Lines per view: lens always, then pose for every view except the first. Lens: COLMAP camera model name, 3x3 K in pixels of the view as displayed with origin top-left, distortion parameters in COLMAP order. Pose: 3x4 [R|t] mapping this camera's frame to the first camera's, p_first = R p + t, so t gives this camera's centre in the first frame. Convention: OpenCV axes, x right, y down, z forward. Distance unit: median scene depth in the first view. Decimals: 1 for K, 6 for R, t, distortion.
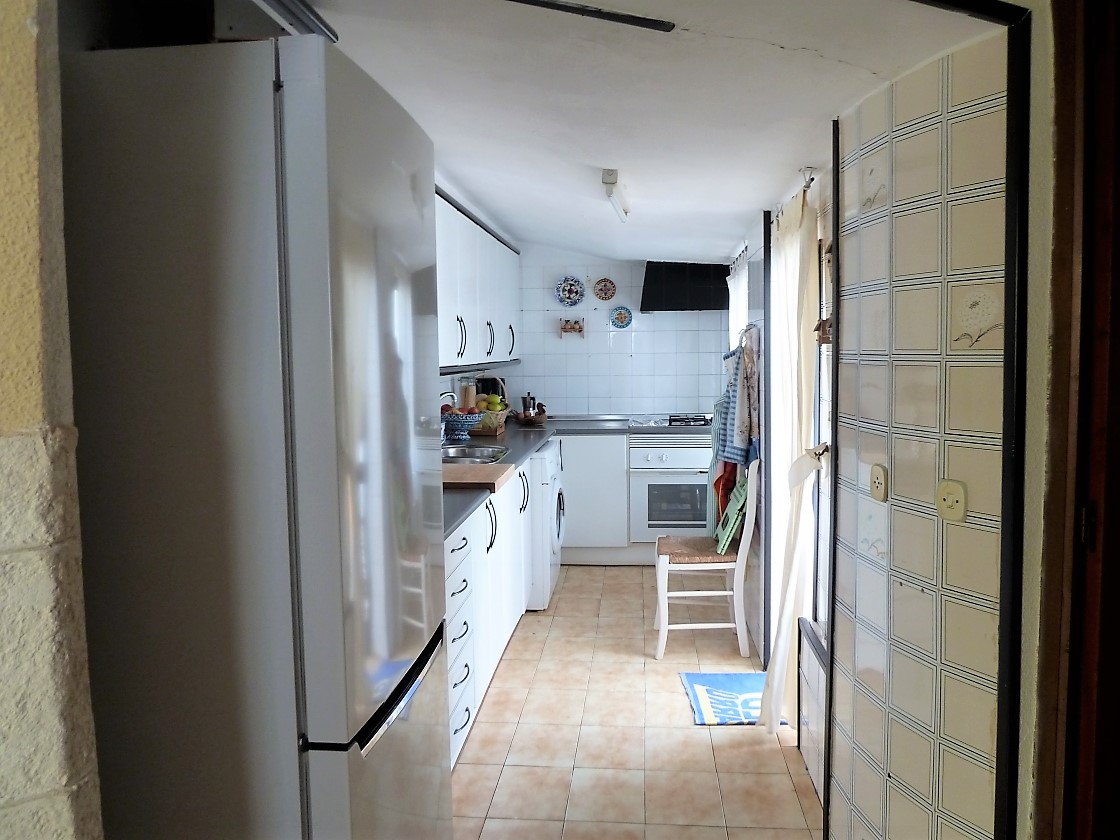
lens RADIAL K [[835.5, 0, 560.9], [0, 835.5, 417.2], [0, 0, 1]] dist [-0.037379, 0.012909]
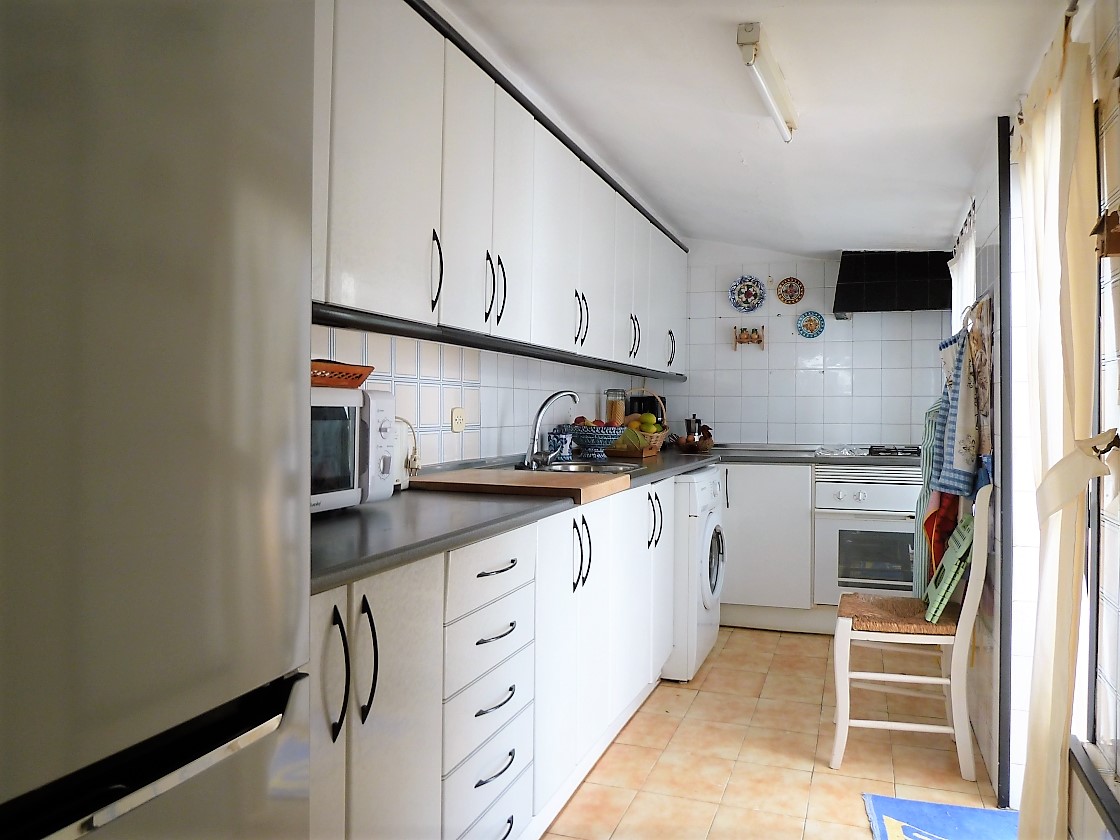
lens RADIAL K [[835.5, 0, 561.7], [0, 835.5, 412.2], [0, 0, 1]] dist [-0.037379, 0.012909]
pose [[0.968192, 0.018907, -0.249493, 0.059494], [-0.038472, 0.996532, -0.073778, 0.050057], [0.247233, 0.081030, 0.965562, 0.234793]]
